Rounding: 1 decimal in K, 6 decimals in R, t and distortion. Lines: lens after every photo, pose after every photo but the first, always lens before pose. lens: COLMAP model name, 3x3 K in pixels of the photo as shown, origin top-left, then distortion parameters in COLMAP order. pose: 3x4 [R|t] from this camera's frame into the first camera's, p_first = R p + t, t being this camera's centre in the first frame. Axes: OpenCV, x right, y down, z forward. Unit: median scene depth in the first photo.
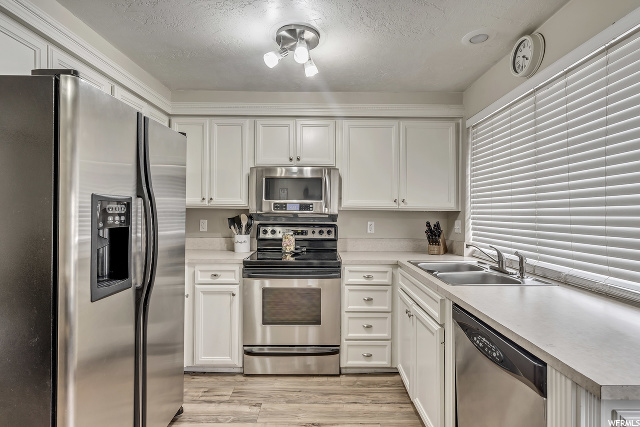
lens RADIAL K [[310.9, 0, 316.6], [0, 310.9, 212.4], [0, 0, 1]] dist [-0.000414, 0.000131]
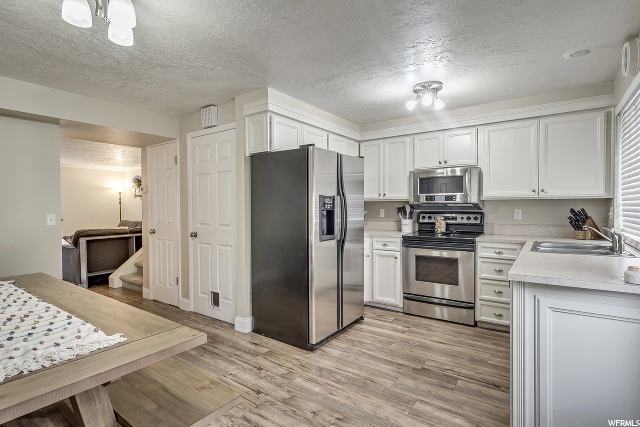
lens RADIAL K [[310.9, 0, 316.6], [0, 310.9, 212.4], [0, 0, 1]] dist [-0.000414, 0.000131]
pose [[0.806735, -0.001666, -0.590911, 0.304909], [0.011617, 0.999847, 0.013042, 0.020120], [0.590800, -0.017386, 0.806631, -0.428701]]
